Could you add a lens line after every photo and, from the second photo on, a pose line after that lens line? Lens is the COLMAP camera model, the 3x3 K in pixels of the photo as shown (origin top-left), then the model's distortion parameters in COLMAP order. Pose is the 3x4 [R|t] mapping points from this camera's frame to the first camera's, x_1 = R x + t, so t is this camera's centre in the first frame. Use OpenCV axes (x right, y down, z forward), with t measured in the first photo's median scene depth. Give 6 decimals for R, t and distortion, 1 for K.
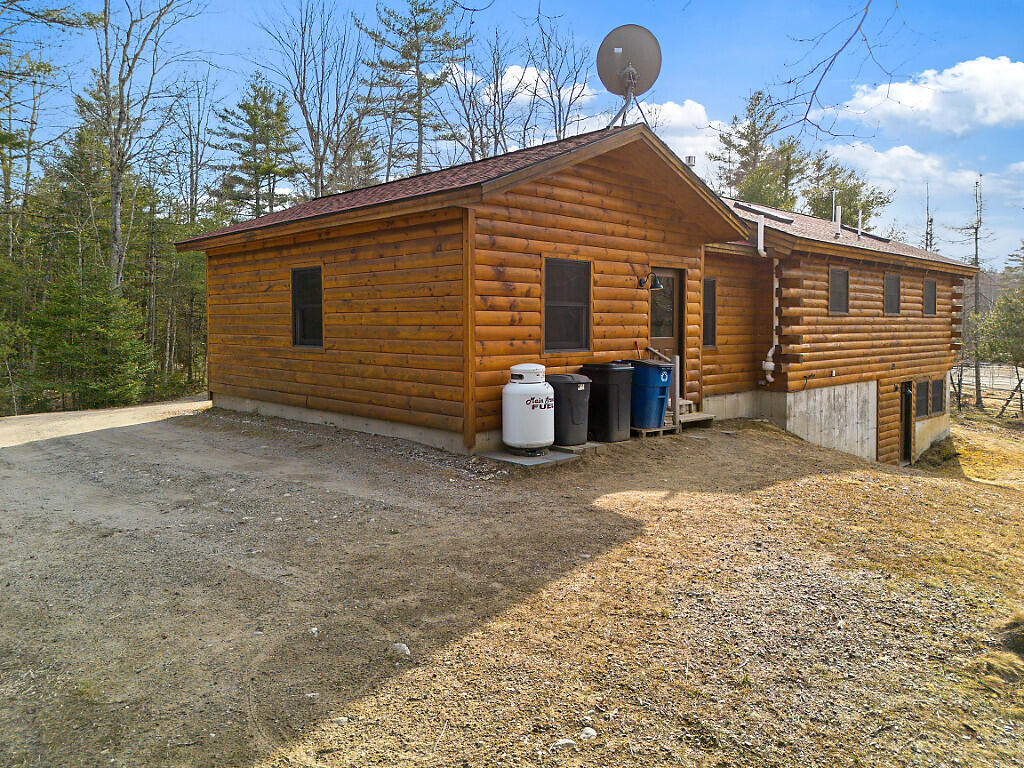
lens RADIAL K [[753.2, 0, 512.1], [0, 753.2, 357.0], [0, 0, 1]] dist [0.002494, 0.143732]
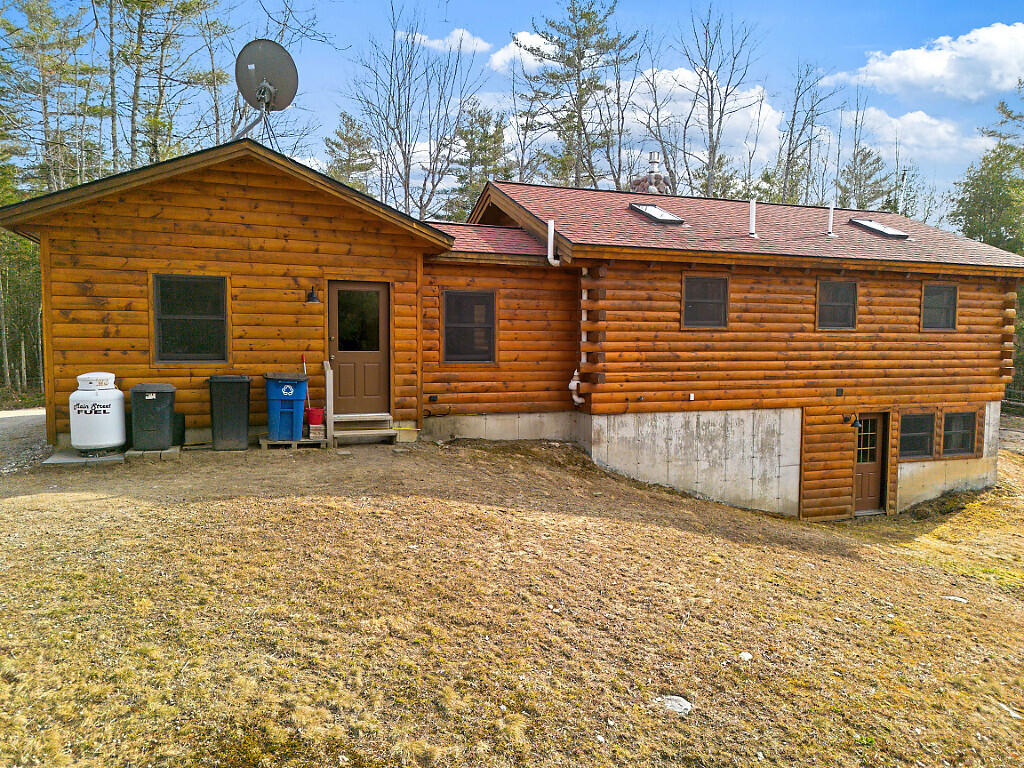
lens RADIAL K [[715.9, 0, 512.0], [0, 715.9, 384.0], [0, 0, 1]] dist [0.085570, -0.087434]
pose [[0.914743, 0.032100, -0.402759, 0.802470], [-0.024367, 0.999407, 0.024312, -0.011891], [0.403301, -0.012425, 0.914983, 0.226345]]
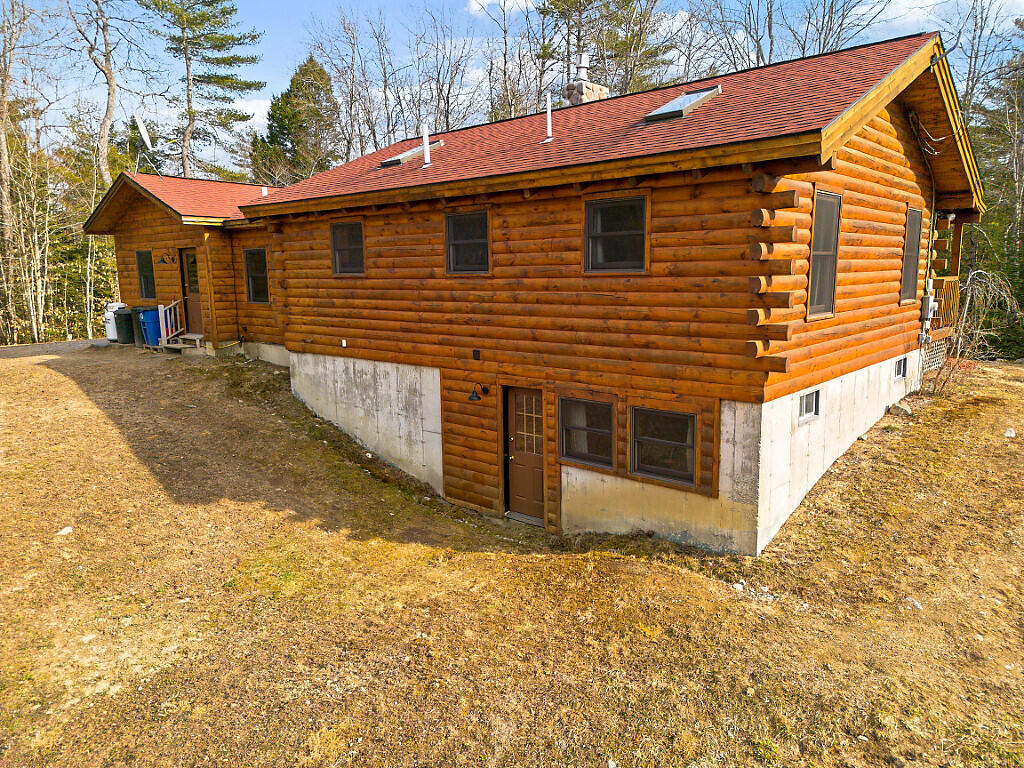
lens RADIAL K [[715.9, 0, 512.0], [0, 715.9, 384.0], [0, 0, 1]] dist [0.085570, -0.087434]
pose [[0.073566, 0.158370, -0.984636, 1.807997], [-0.025719, 0.987284, 0.156874, -0.097792], [0.996959, 0.013783, 0.076704, 1.599871]]
